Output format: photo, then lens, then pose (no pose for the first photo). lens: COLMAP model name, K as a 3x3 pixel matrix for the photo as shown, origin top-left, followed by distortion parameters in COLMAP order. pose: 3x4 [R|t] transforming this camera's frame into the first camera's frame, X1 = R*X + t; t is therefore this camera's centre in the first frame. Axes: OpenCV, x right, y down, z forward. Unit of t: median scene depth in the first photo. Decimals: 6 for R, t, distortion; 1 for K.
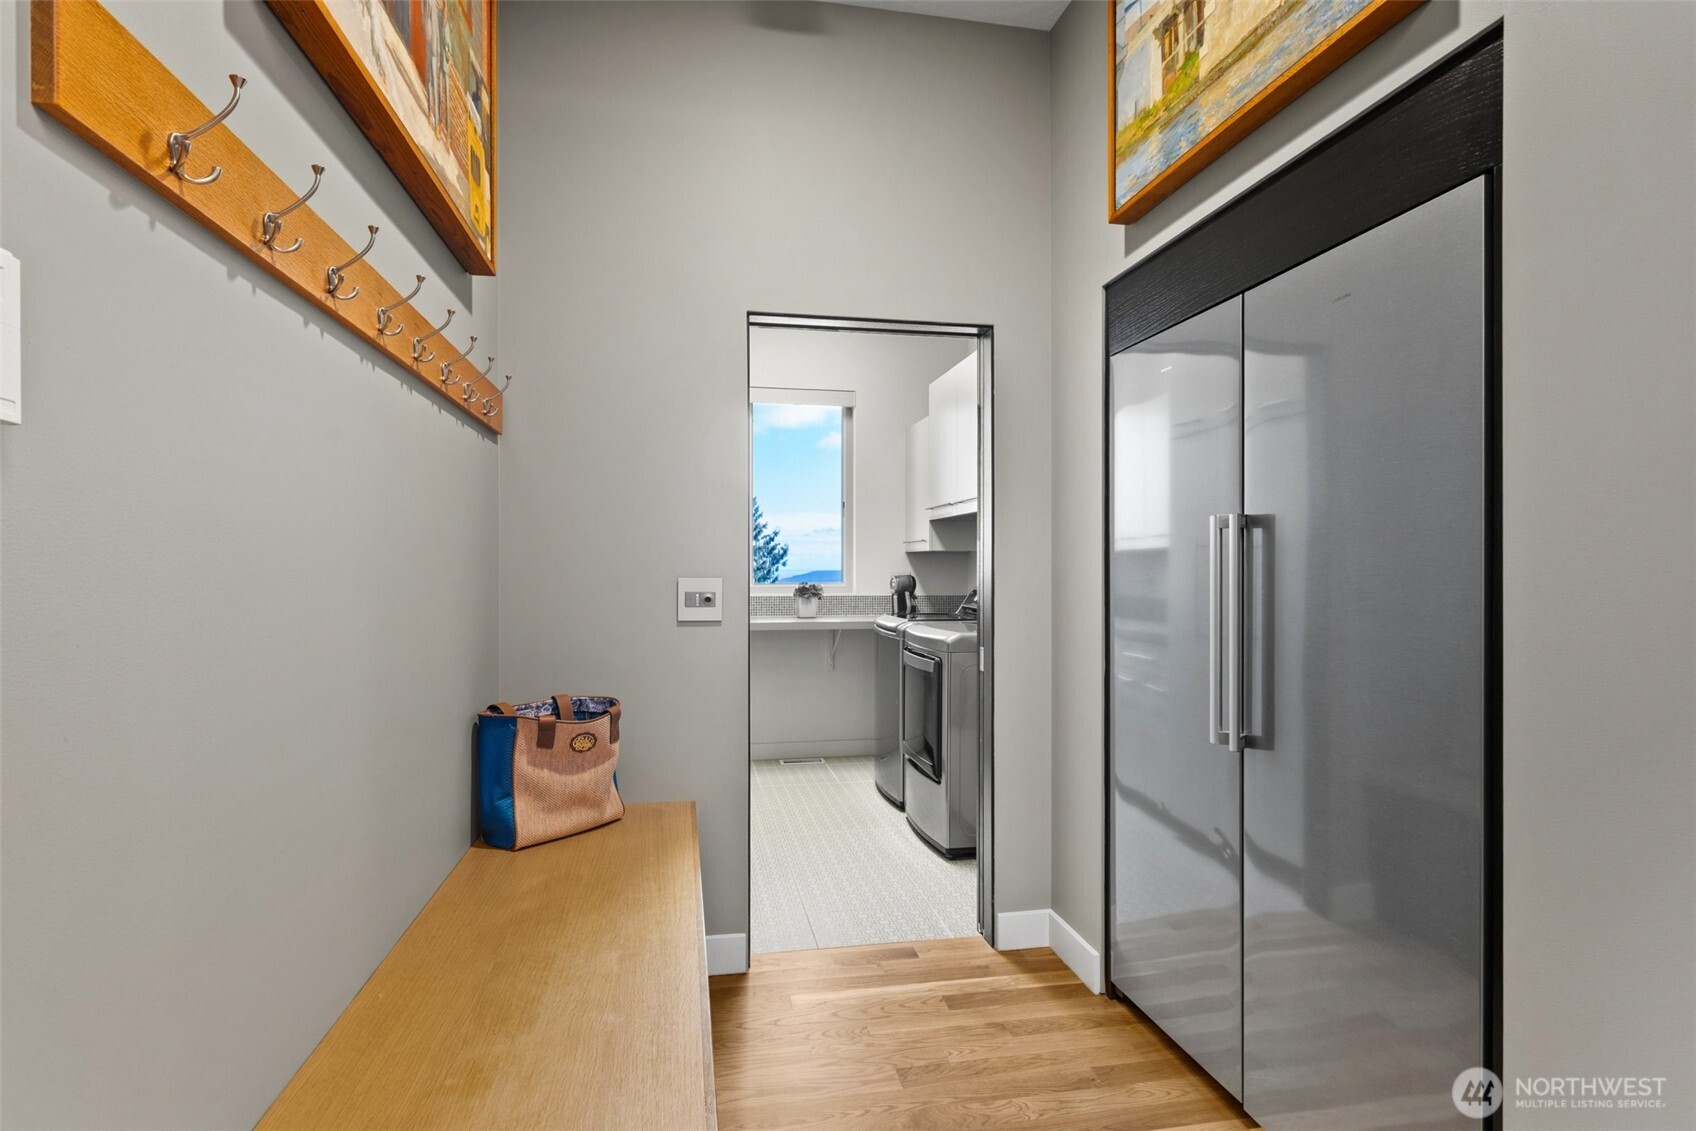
lens RADIAL K [[876.6, 0, 848.7], [0, 876.6, 569.7], [0, 0, 1]] dist [0.002135, 0.000030]
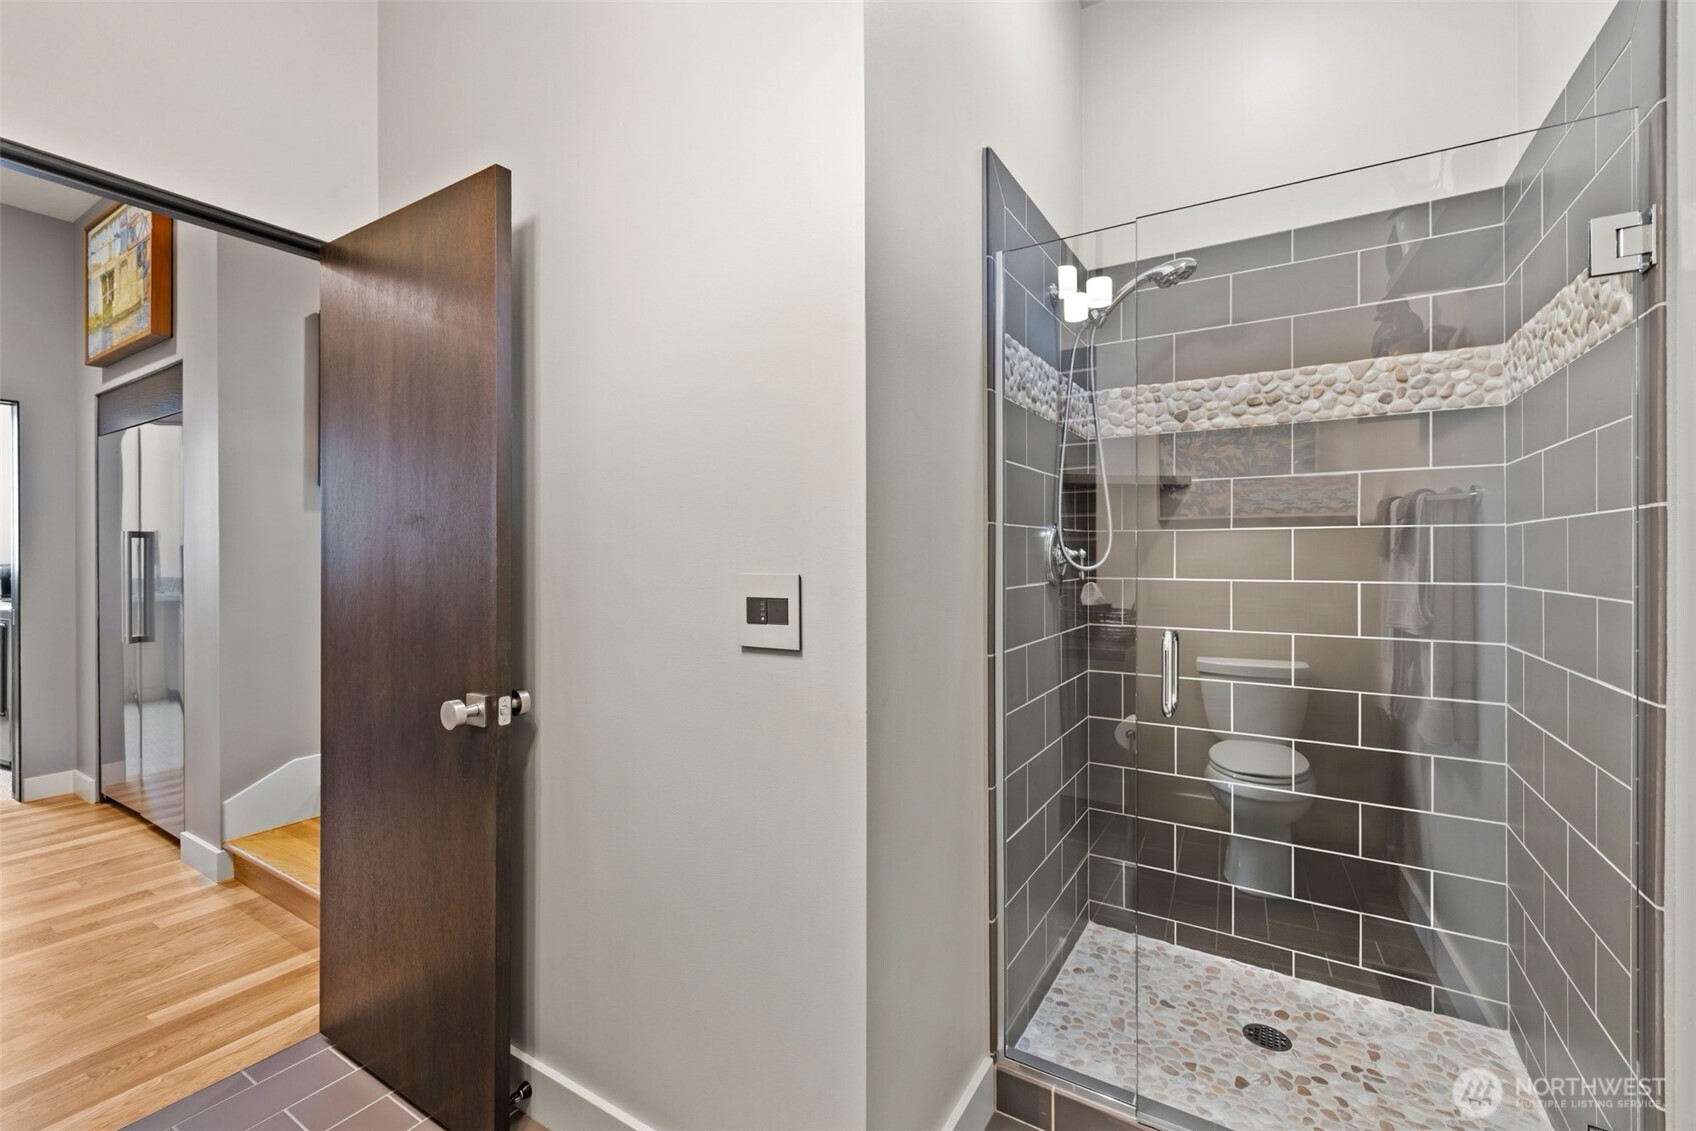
lens RADIAL K [[726.9, 0, 845.9], [0, 726.9, 558.6], [0, 0, 1]] dist [-0.000489, -0.000569]
pose [[0.679029, -0.003392, 0.734103, 0.259638], [0.005320, 0.999986, -0.000300, 0.009331], [-0.734092, 0.004109, 0.679038, -1.139387]]
